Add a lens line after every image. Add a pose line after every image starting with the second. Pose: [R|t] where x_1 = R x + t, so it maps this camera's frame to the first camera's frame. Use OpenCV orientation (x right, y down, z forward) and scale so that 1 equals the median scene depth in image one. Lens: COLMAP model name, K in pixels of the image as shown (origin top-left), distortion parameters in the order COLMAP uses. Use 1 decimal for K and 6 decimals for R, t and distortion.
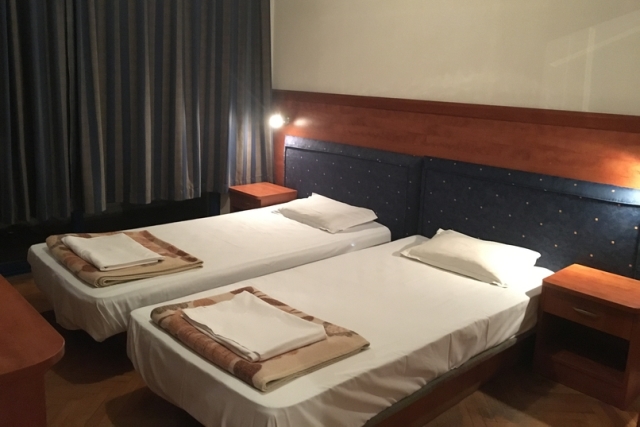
lens RADIAL K [[543.2, 0, 319.1], [0, 543.2, 186.6], [0, 0, 1]] dist [0.069893, -0.095548]
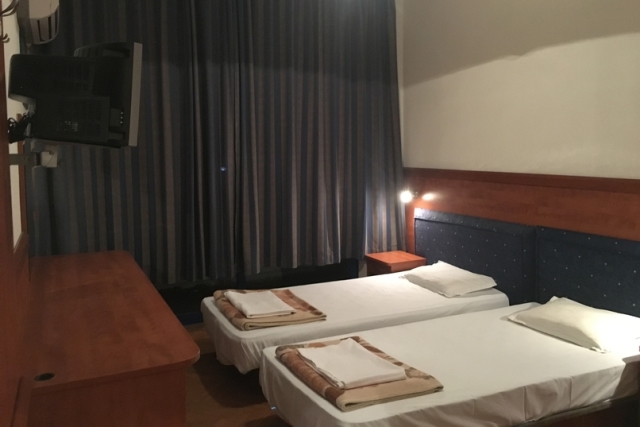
lens RADIAL K [[543.2, 0, 319.1], [0, 543.2, 186.6], [0, 0, 1]] dist [0.069893, -0.095548]
pose [[0.951123, -0.031844, -0.307165, 0.142146], [-0.008033, 0.991781, -0.127693, 0.008694], [0.308707, 0.123919, 0.943050, -0.165605]]
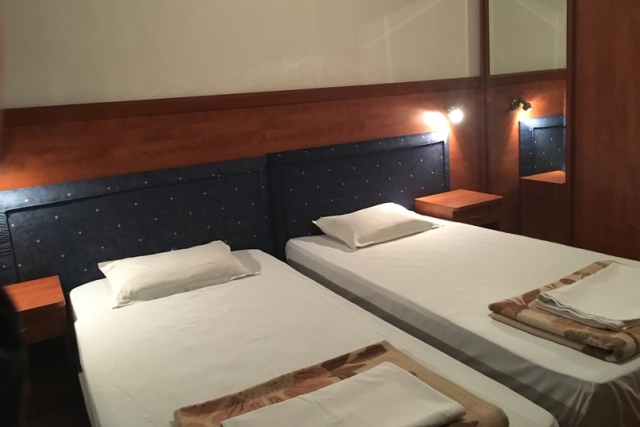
lens RADIAL K [[543.2, 0, 319.1], [0, 543.2, 186.6], [0, 0, 1]] dist [0.069893, -0.095548]
pose [[0.229123, -0.233990, 0.944855, -0.755177], [0.269754, 0.947923, 0.169336, -0.157635], [-0.935273, 0.216079, 0.280310, 0.804900]]
